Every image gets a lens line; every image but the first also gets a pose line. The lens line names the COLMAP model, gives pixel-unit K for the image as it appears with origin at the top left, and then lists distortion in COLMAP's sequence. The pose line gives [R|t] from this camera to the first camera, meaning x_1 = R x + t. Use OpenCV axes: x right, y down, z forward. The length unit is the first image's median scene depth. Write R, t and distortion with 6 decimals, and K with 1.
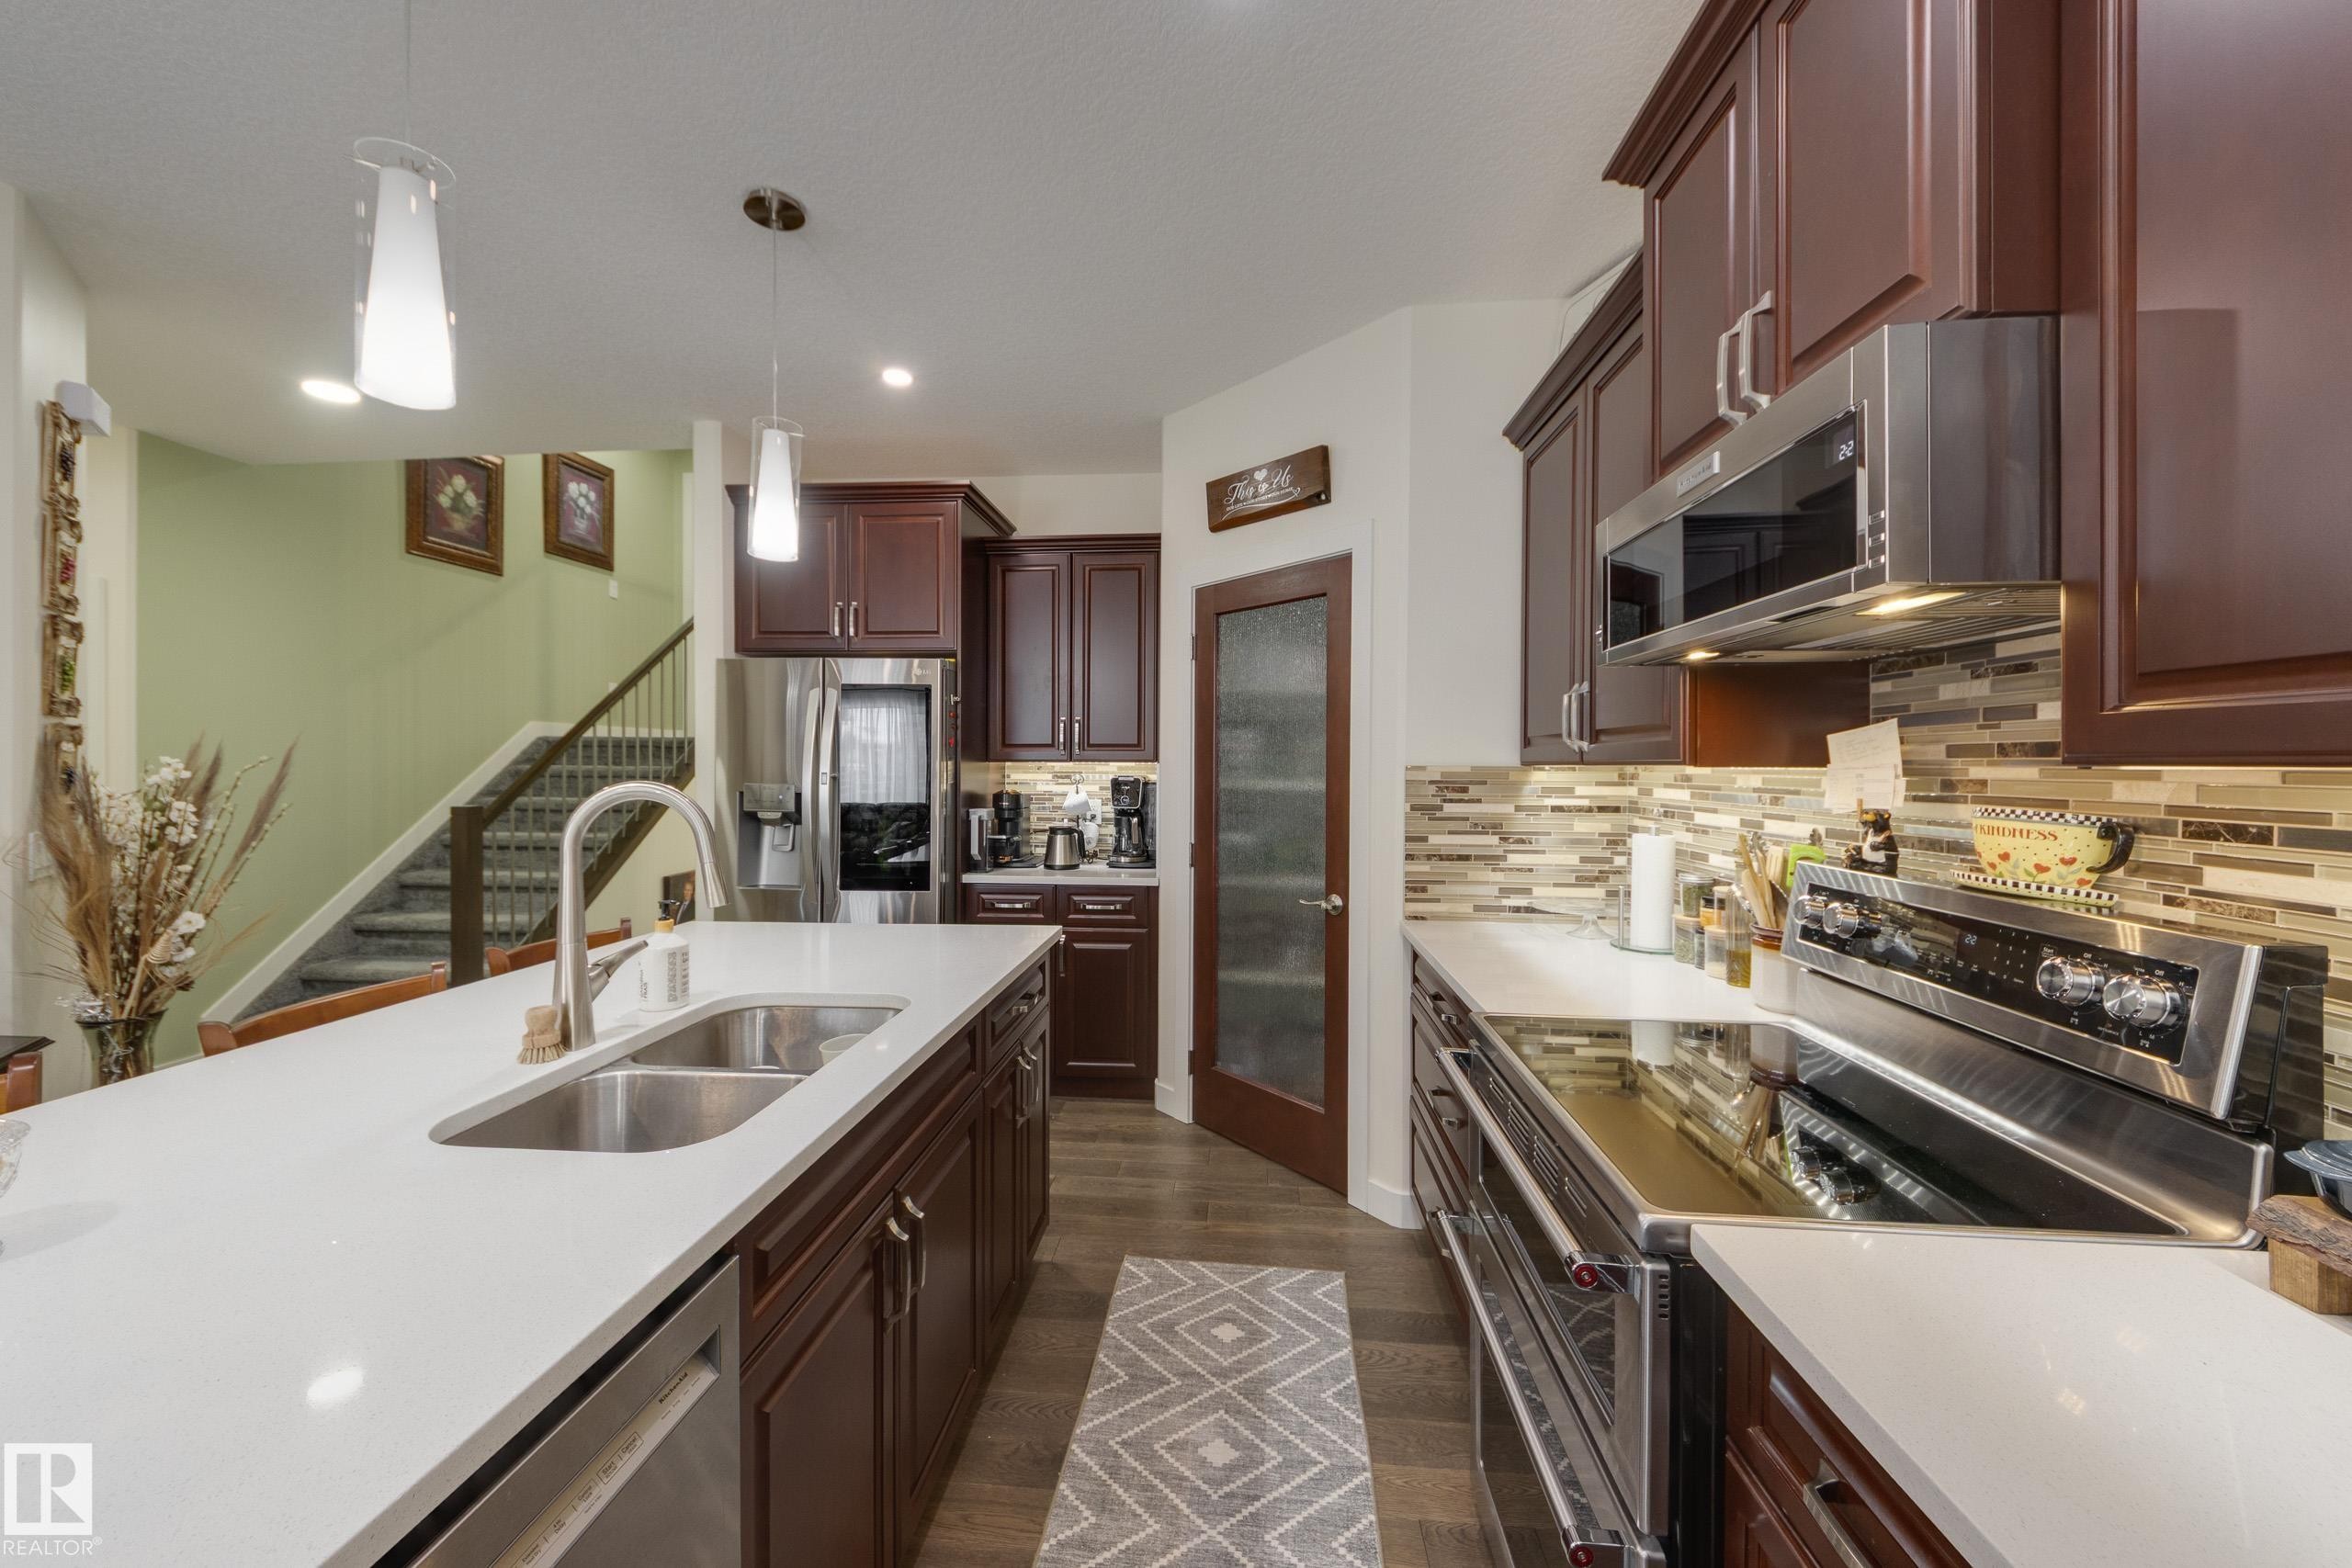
lens RADIAL K [[884.2, 0, 1172.9], [0, 884.2, 762.8], [0, 0, 1]] dist [0.000121, -0.004707]
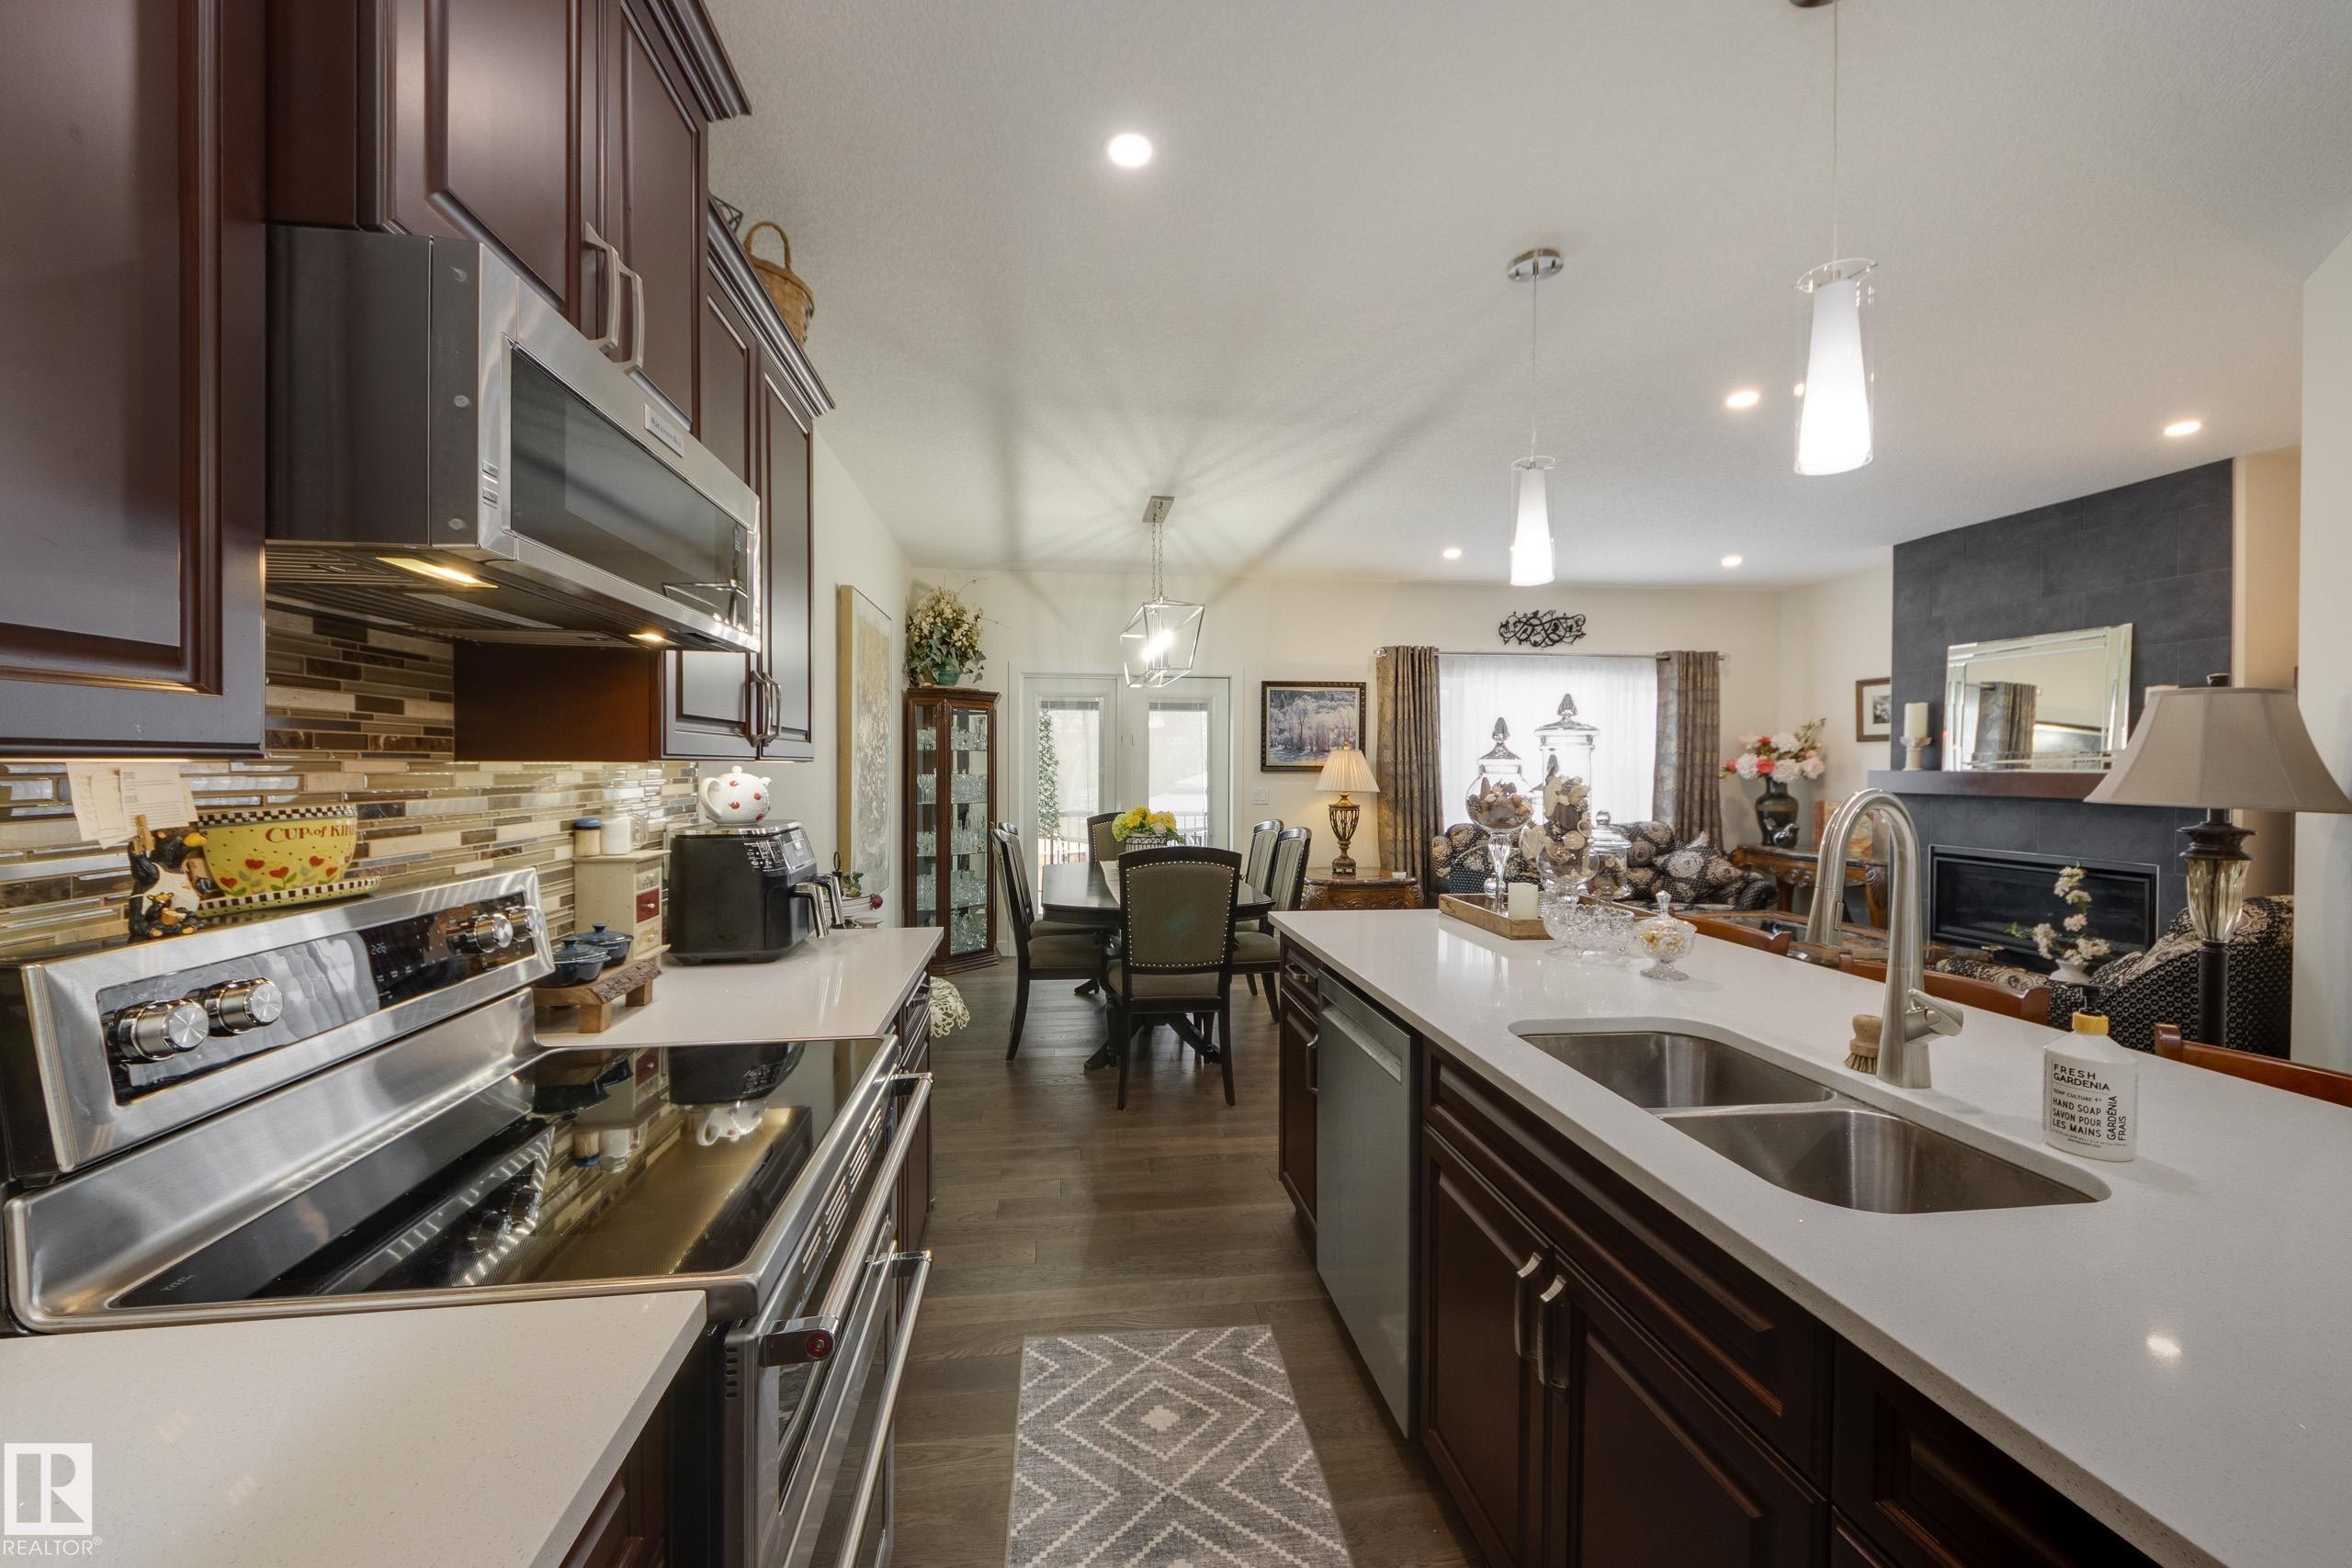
lens RADIAL K [[911.7, 0, 1169.0], [0, 911.7, 772.4], [0, 0, 1]] dist [0.015720, -0.009912]
pose [[-0.975381, -0.005182, -0.220464, 0.147949], [-0.006982, 0.999948, 0.007386, 0.002372], [0.220414, 0.008743, -0.975367, 0.977592]]
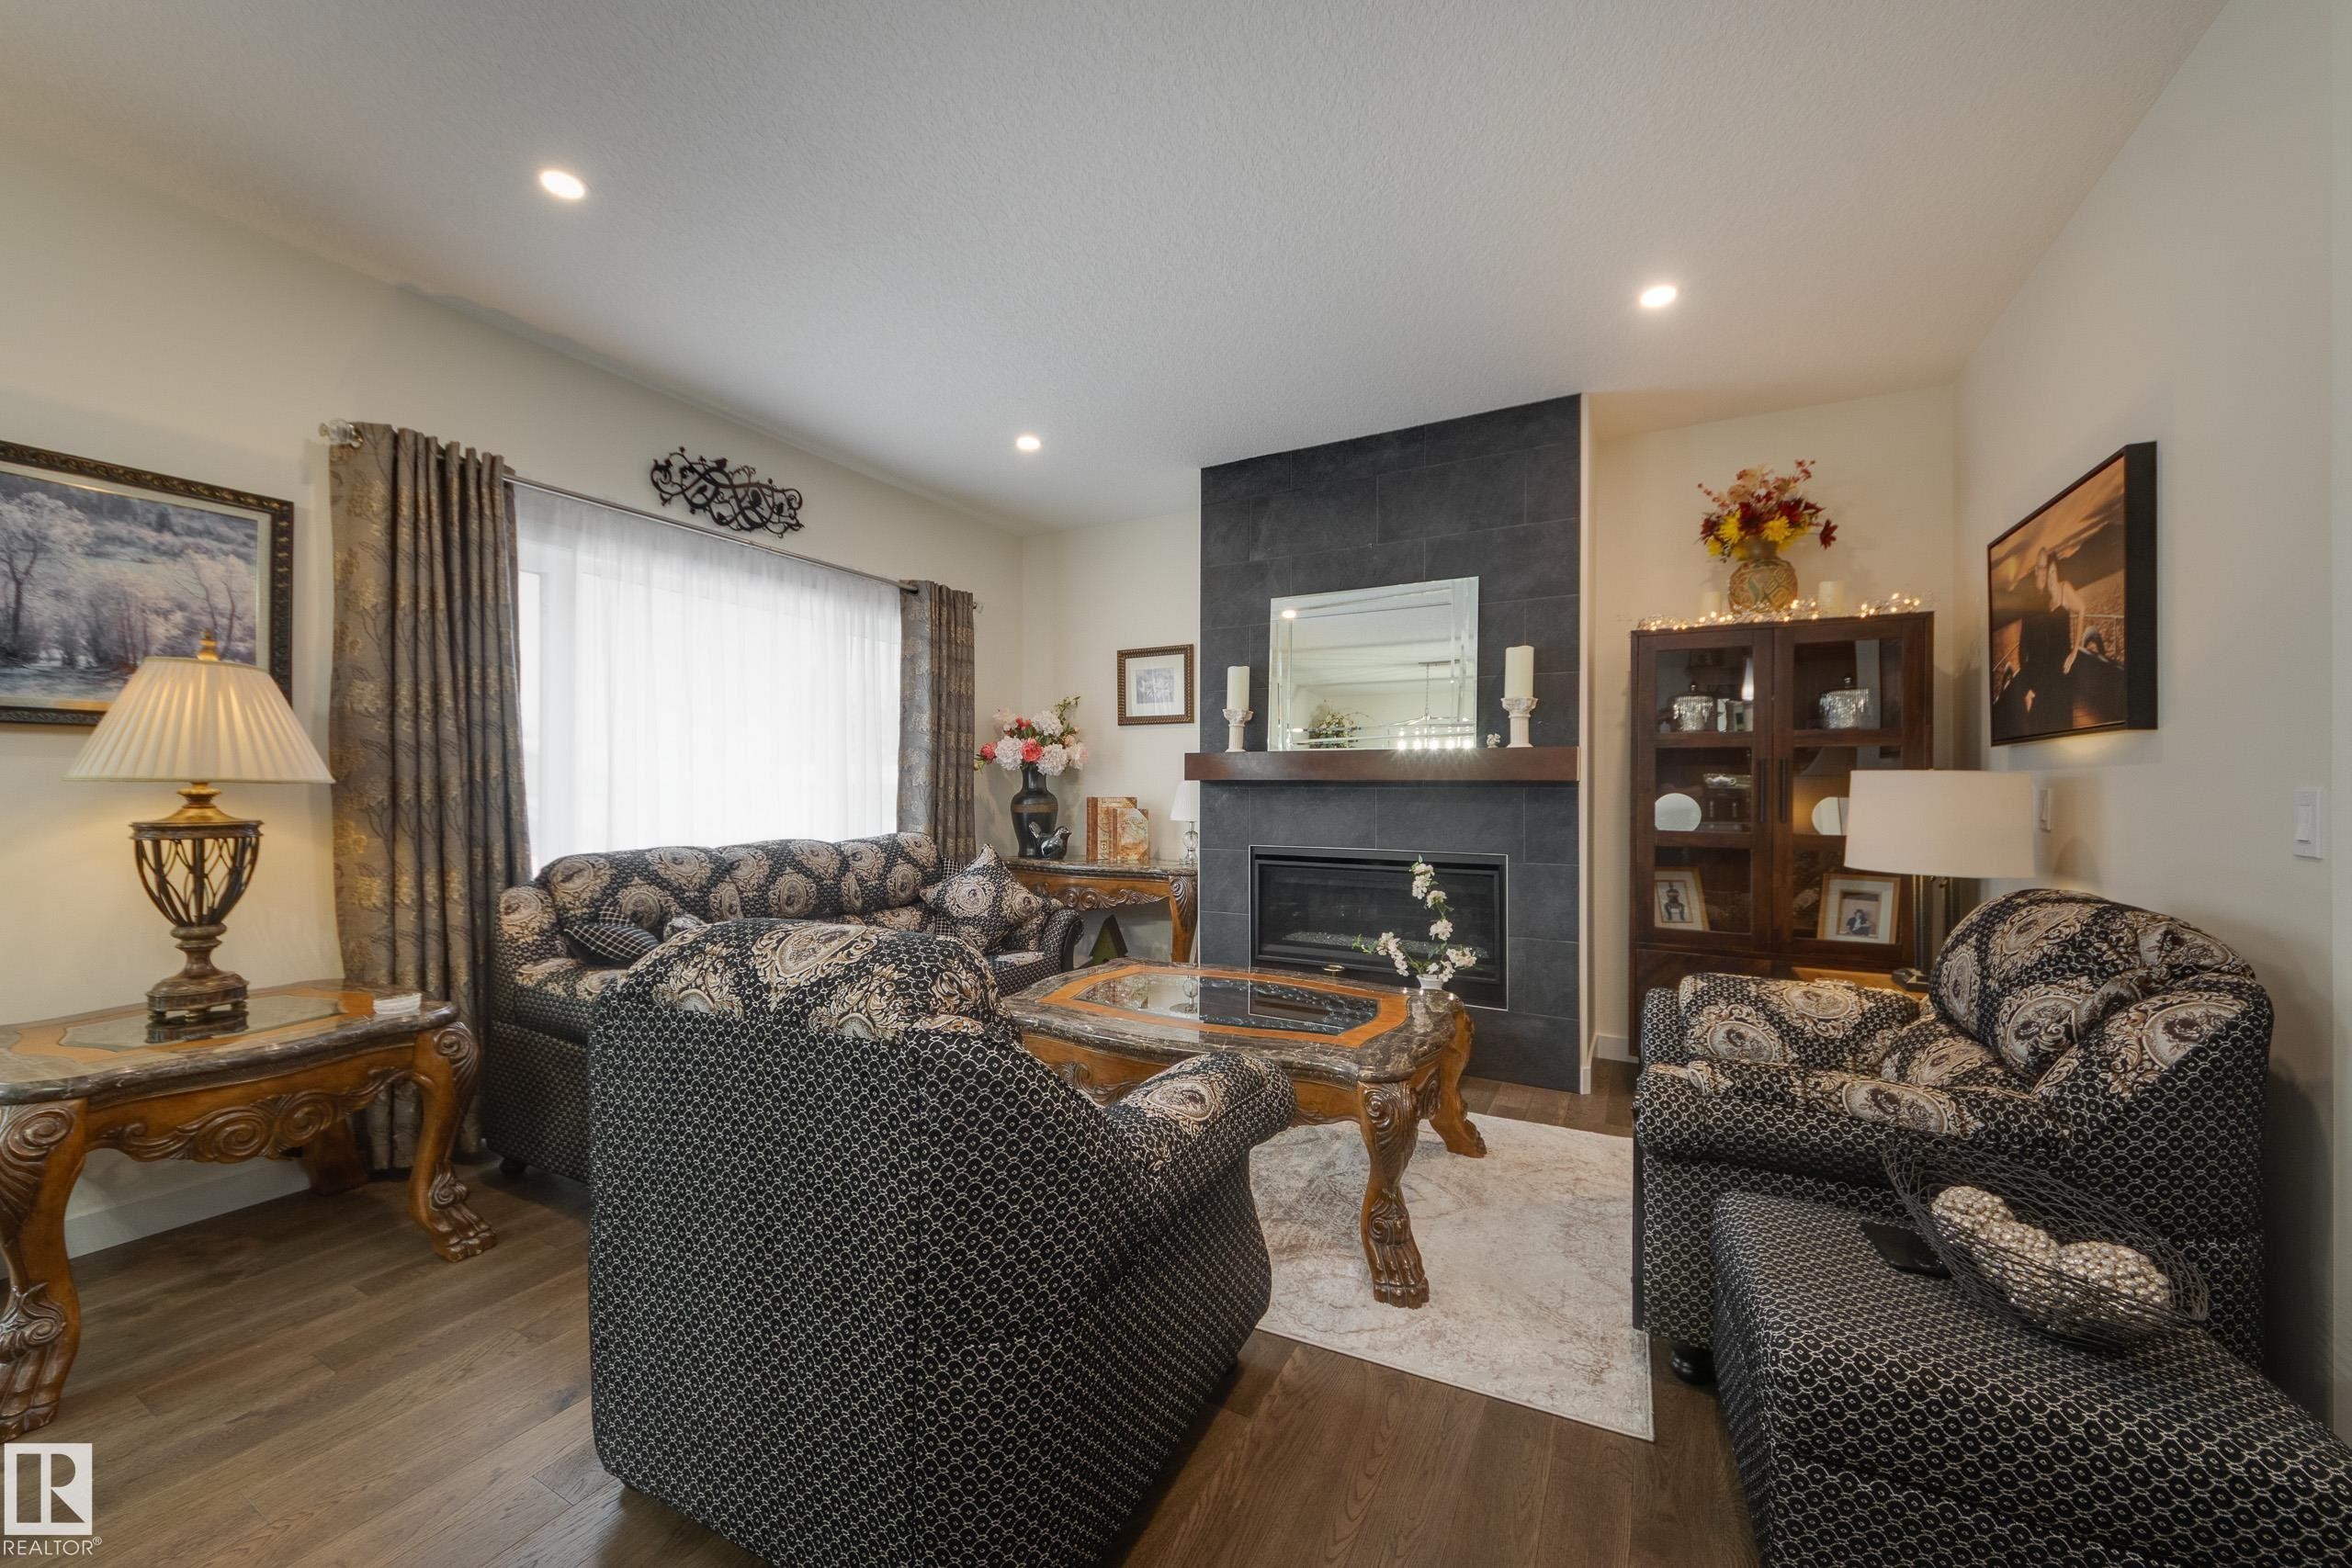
lens RADIAL K [[876.5, 0, 1159.1], [0, 876.5, 789.4], [0, 0, 1]] dist [0.015199, -0.007358]
pose [[-0.400122, -0.004259, -0.916452, -0.483257], [-0.005447, 0.999983, -0.002269, 0.074483], [0.916446, 0.004084, -0.400138, -0.208904]]
